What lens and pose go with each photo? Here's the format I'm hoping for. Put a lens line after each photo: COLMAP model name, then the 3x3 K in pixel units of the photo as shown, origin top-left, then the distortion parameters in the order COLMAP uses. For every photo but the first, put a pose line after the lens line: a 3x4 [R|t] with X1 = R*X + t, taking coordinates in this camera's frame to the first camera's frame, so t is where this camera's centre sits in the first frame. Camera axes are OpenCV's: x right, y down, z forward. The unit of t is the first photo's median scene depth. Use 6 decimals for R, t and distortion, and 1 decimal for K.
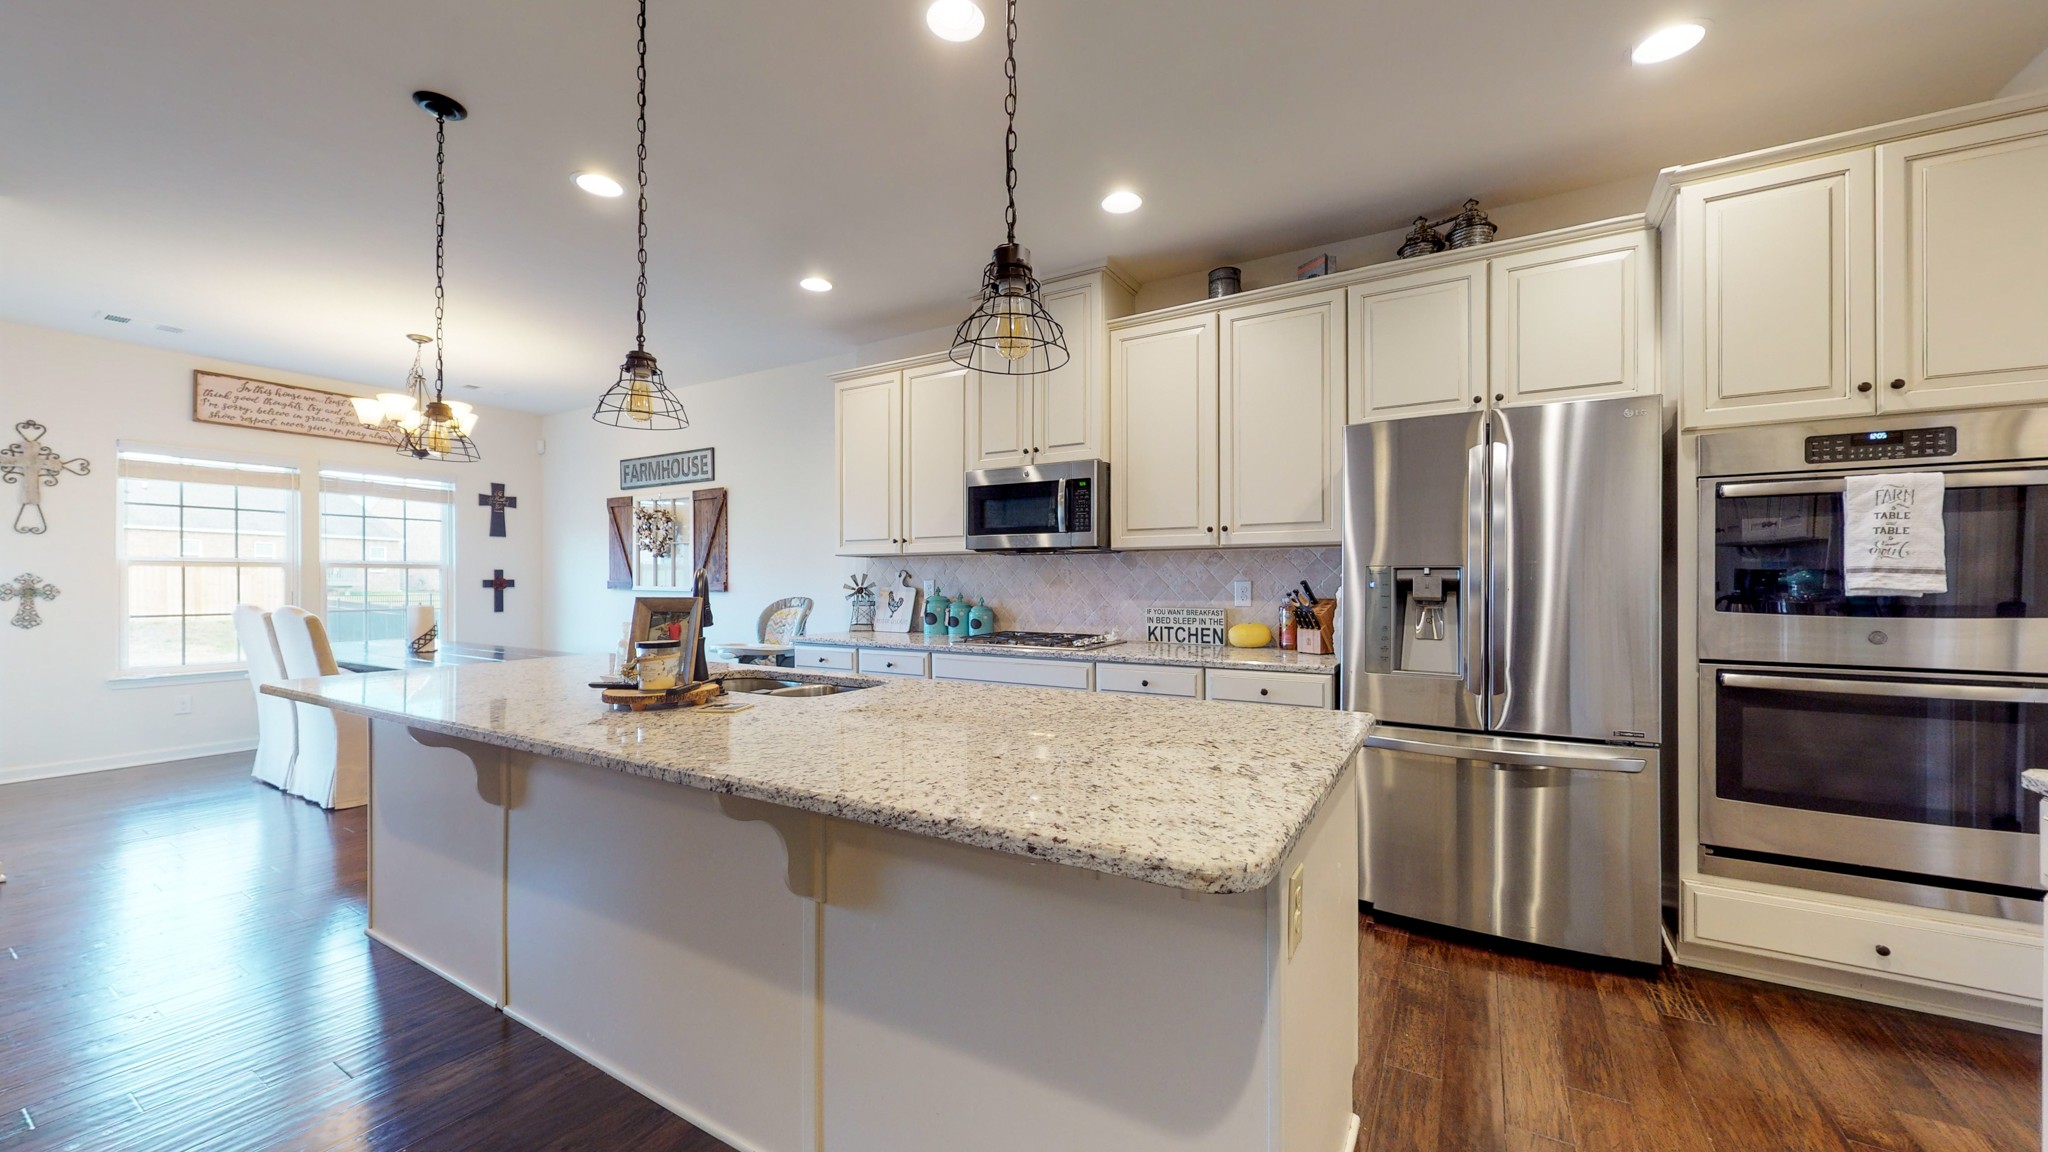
lens RADIAL K [[753.5, 0, 1021.2], [0, 753.5, 581.2], [0, 0, 1]] dist [-0.001221, 0.000189]
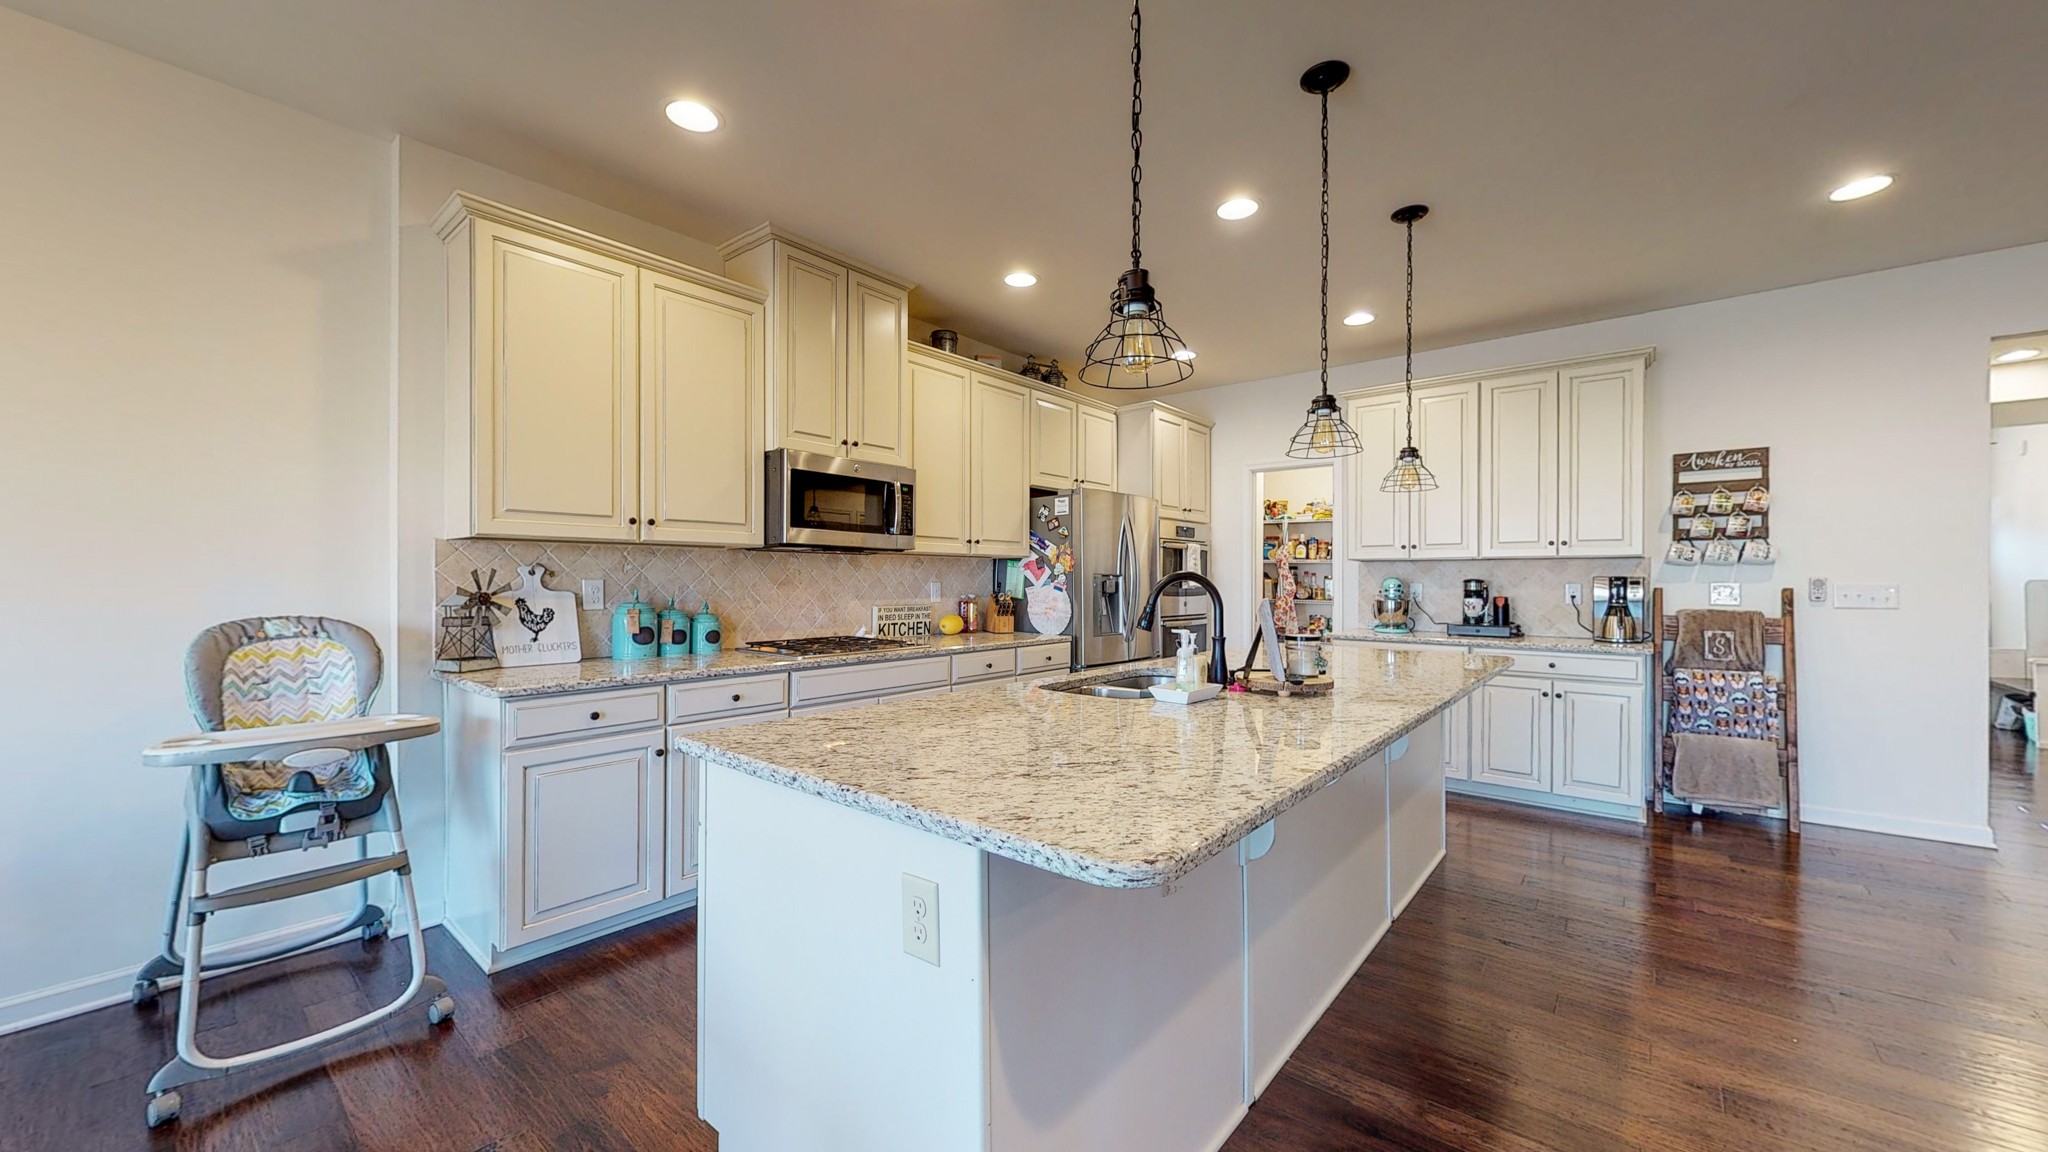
lens RADIAL K [[753.5, 0, 1026.5], [0, 753.5, 581.3], [0, 0, 1]] dist [-0.001221, 0.000189]
pose [[0.150113, 0.001029, 0.988668, -0.868220], [-0.003603, 0.999993, -0.000494, -0.001376], [-0.988662, -0.003488, 0.150116, 0.629709]]
